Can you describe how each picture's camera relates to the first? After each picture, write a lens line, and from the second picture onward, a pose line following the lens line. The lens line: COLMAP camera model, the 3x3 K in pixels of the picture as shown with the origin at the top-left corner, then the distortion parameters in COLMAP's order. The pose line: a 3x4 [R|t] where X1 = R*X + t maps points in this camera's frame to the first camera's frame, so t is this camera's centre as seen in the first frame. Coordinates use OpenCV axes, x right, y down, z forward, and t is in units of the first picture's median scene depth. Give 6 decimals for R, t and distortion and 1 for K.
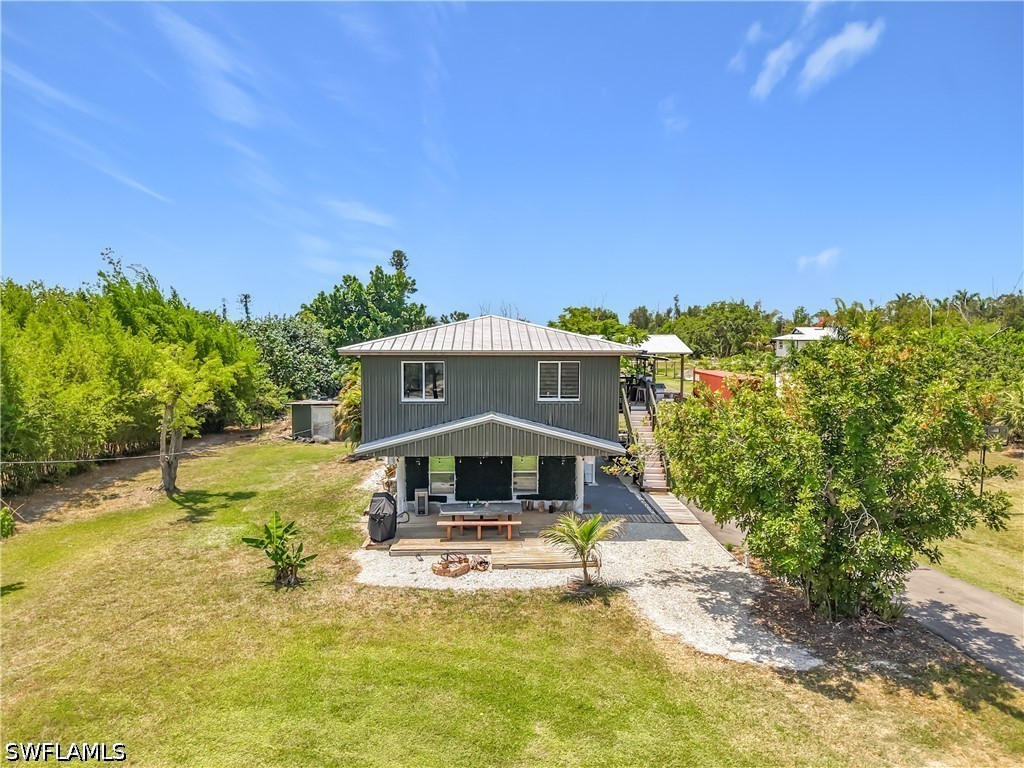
lens RADIAL K [[689.2, 0, 506.5], [0, 689.2, 380.6], [0, 0, 1]] dist [0.002852, -0.005602]
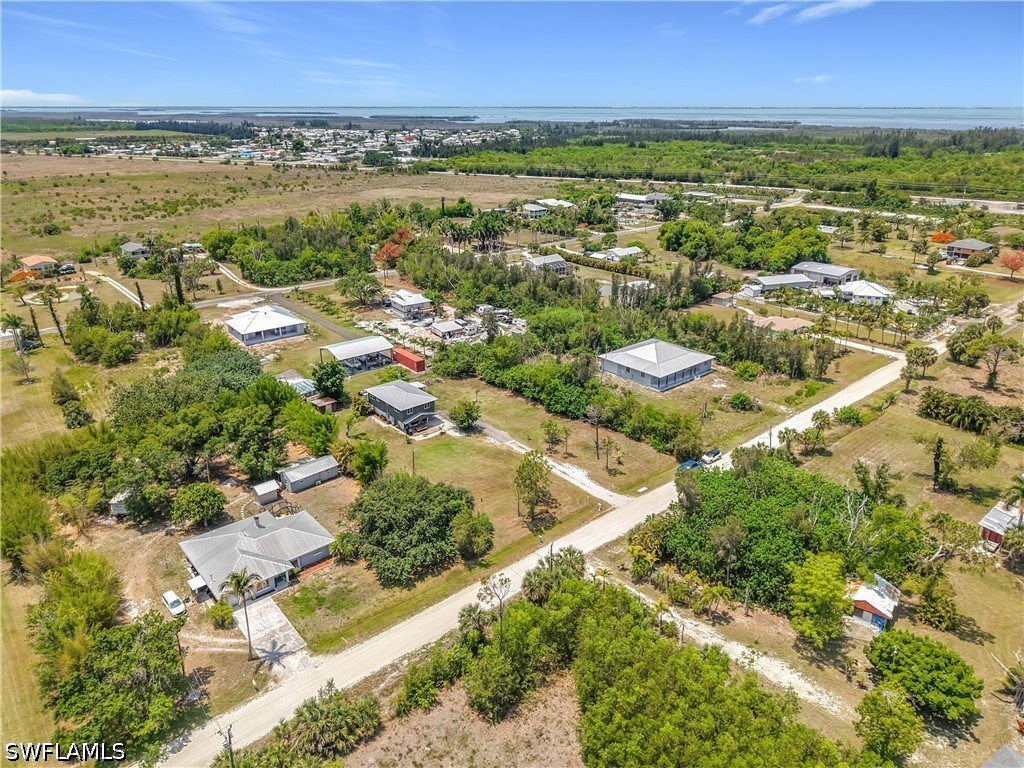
lens RADIAL K [[689.2, 0, 506.5], [0, 689.2, 380.6], [0, 0, 1]] dist [0.002852, -0.005602]
pose [[0.779490, -0.225429, 0.584446, -3.265582], [0.059662, 0.955478, 0.288968, -2.182778], [-0.623567, -0.190378, 0.758235, -4.671439]]
